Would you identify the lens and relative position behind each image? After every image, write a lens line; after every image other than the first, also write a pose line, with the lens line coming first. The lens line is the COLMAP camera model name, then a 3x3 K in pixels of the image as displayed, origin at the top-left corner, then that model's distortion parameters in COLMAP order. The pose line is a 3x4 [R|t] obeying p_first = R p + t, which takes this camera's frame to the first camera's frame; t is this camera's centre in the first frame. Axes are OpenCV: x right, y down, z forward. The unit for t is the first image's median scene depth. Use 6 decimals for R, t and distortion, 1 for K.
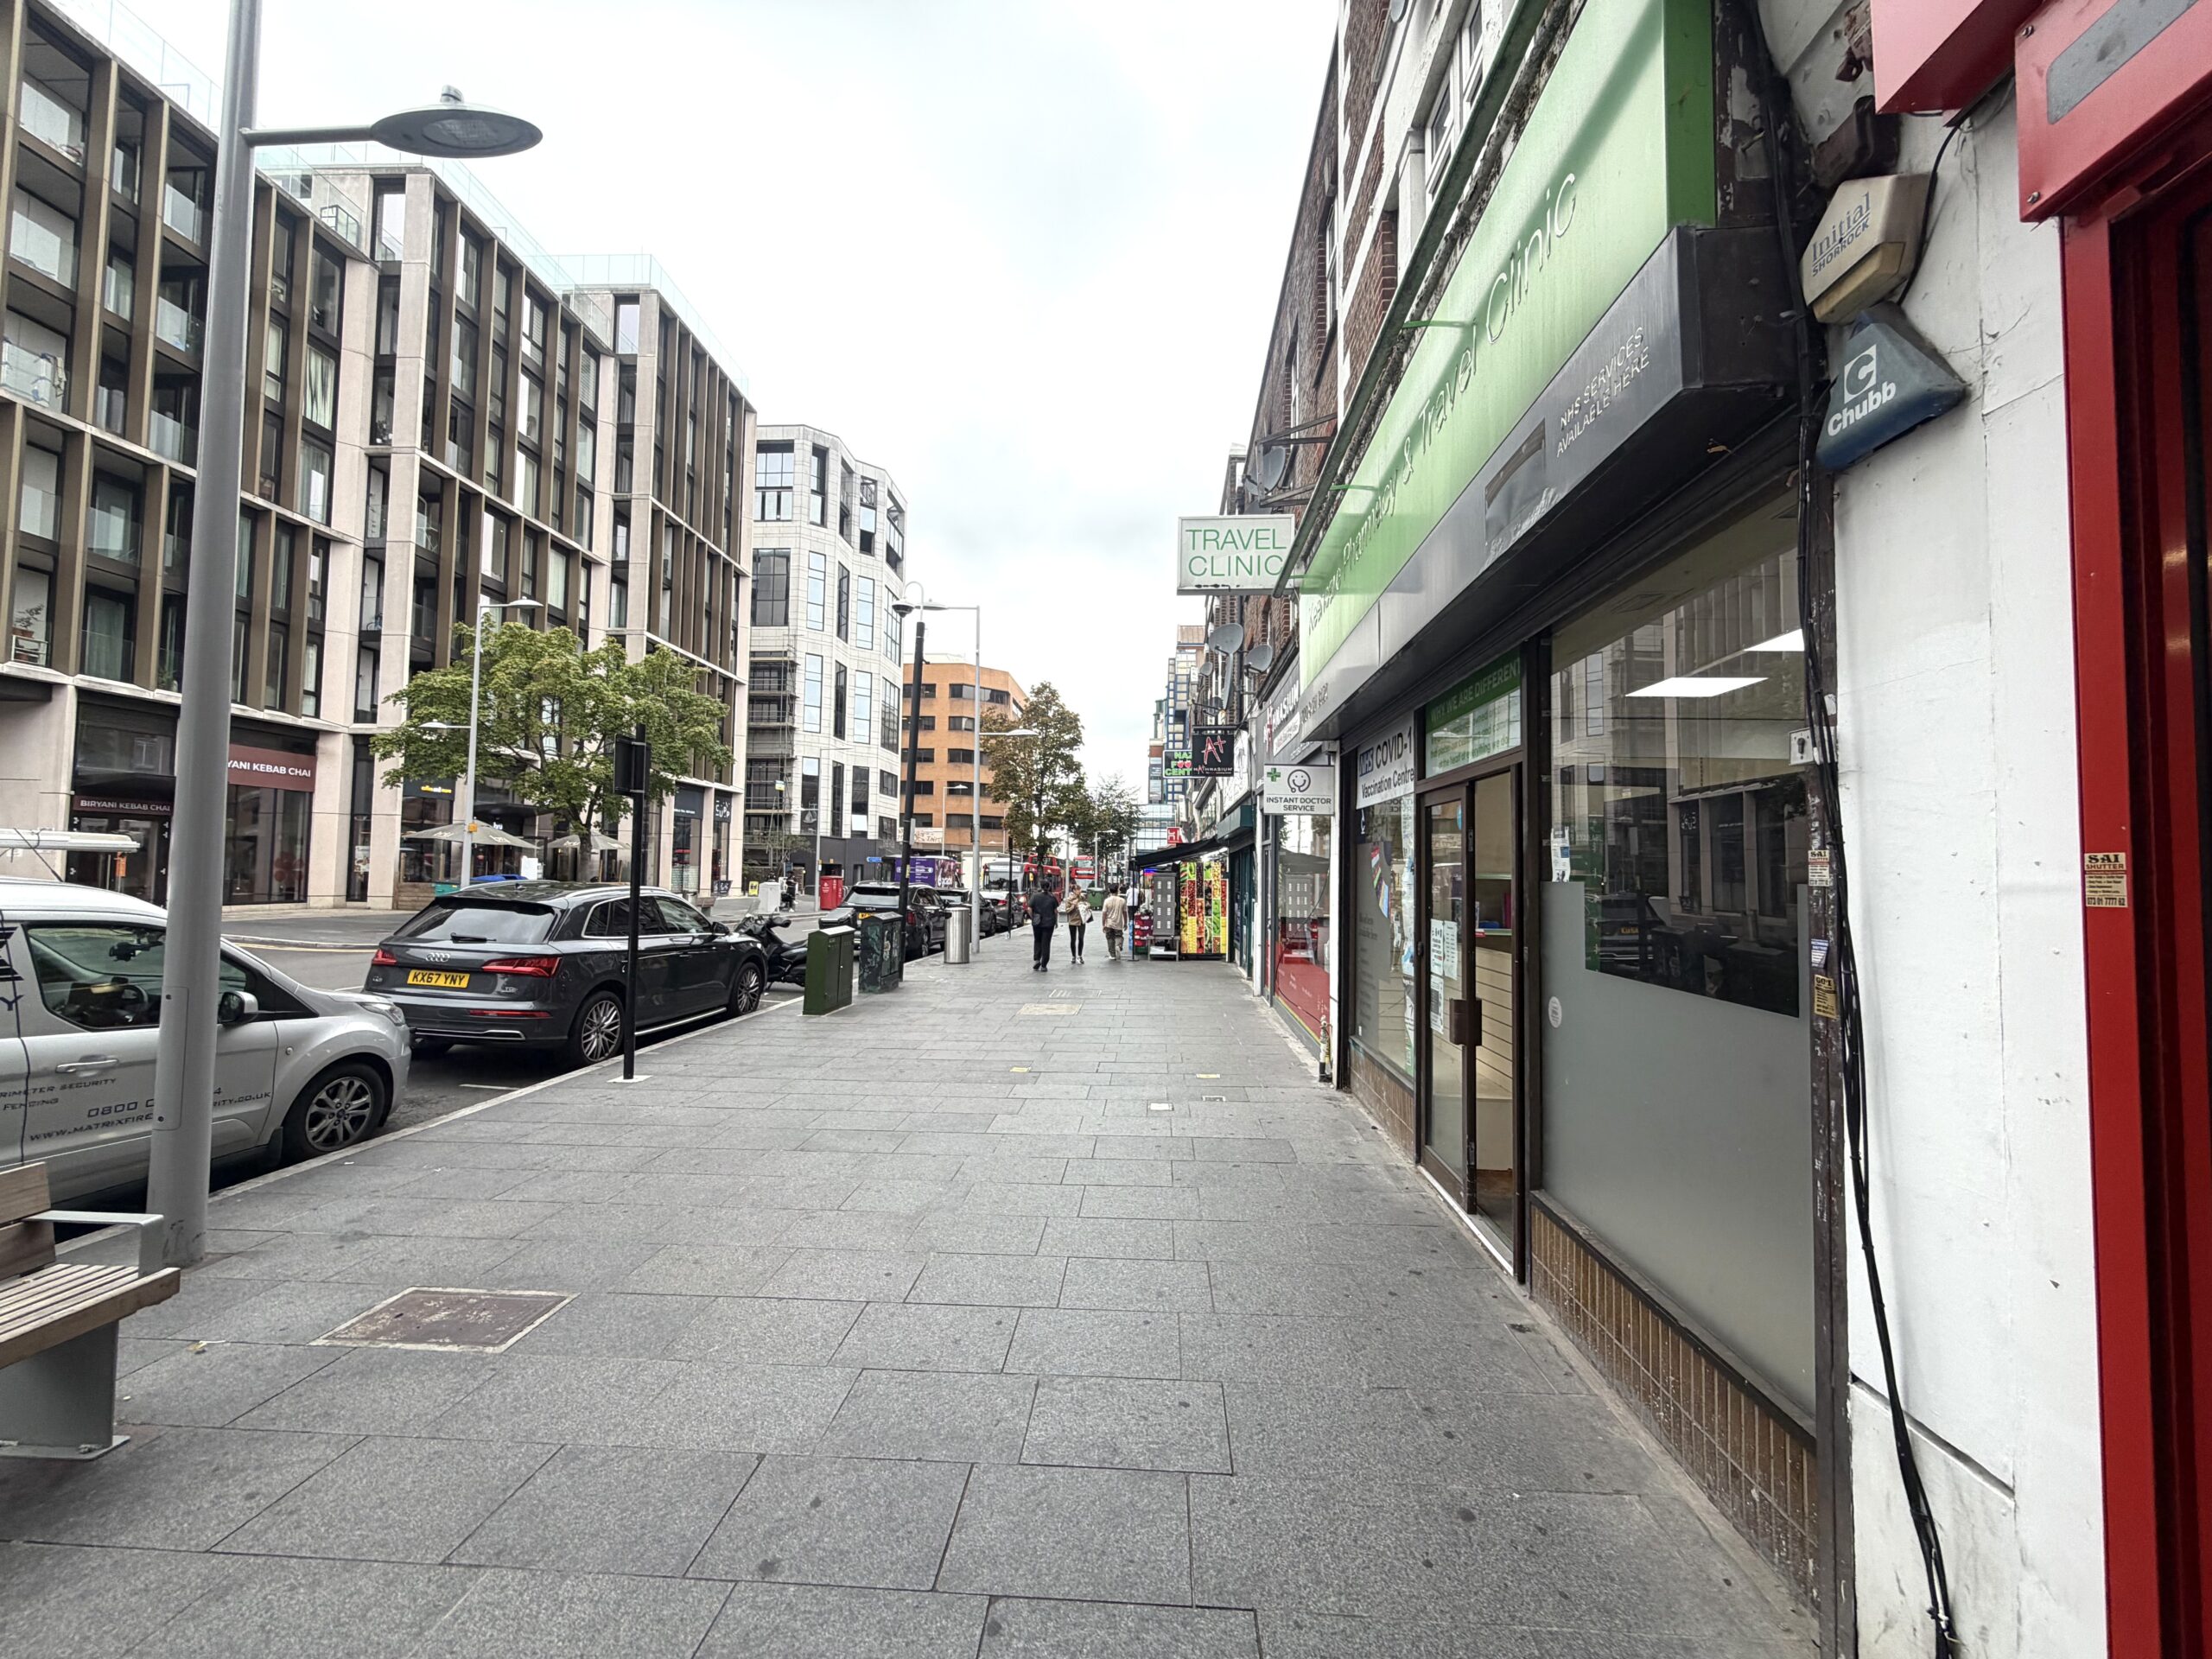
lens RADIAL K [[883.2, 0, 1102.7], [0, 883.2, 835.2], [0, 0, 1]] dist [-0.000391, -0.000048]
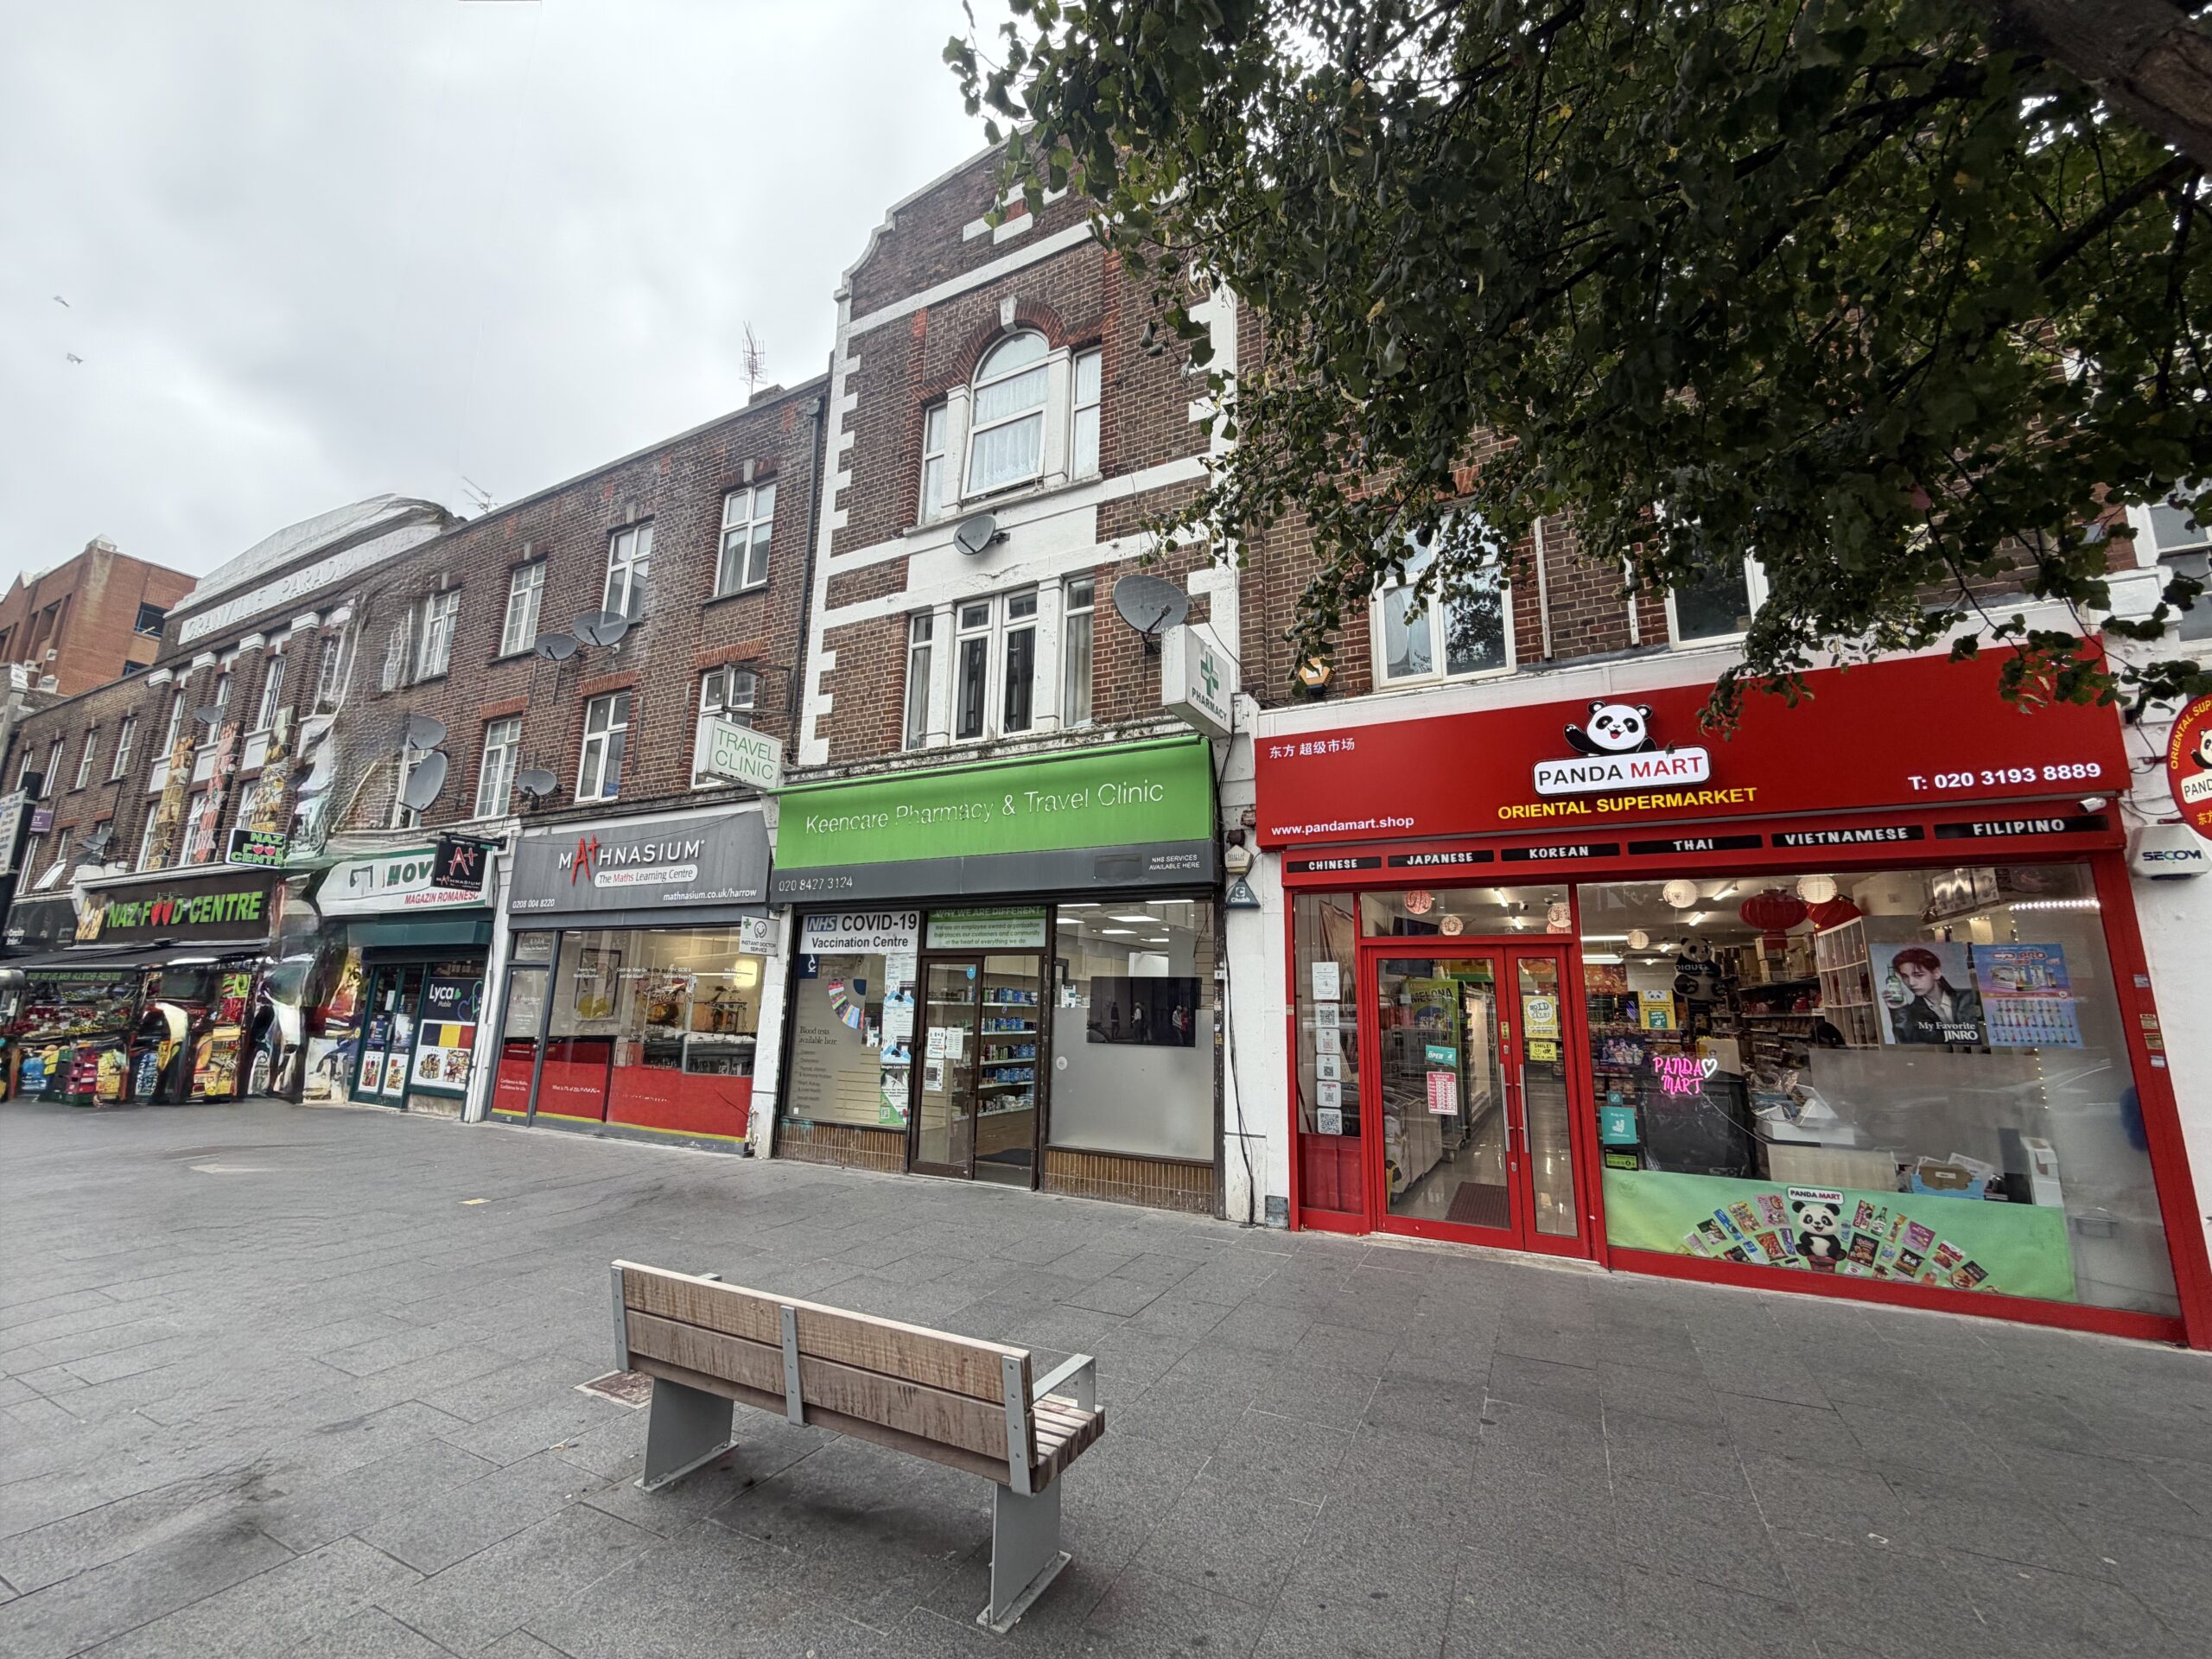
lens RADIAL K [[883.2, 0, 1100.6], [0, 883.2, 827.0], [0, 0, 1]] dist [-0.000391, -0.000048]
pose [[0.401695, 0.174576, 0.898980, -1.343548], [-0.052175, 0.984430, -0.167856, -0.025325], [-0.914286, 0.020523, 0.404549, -0.059081]]
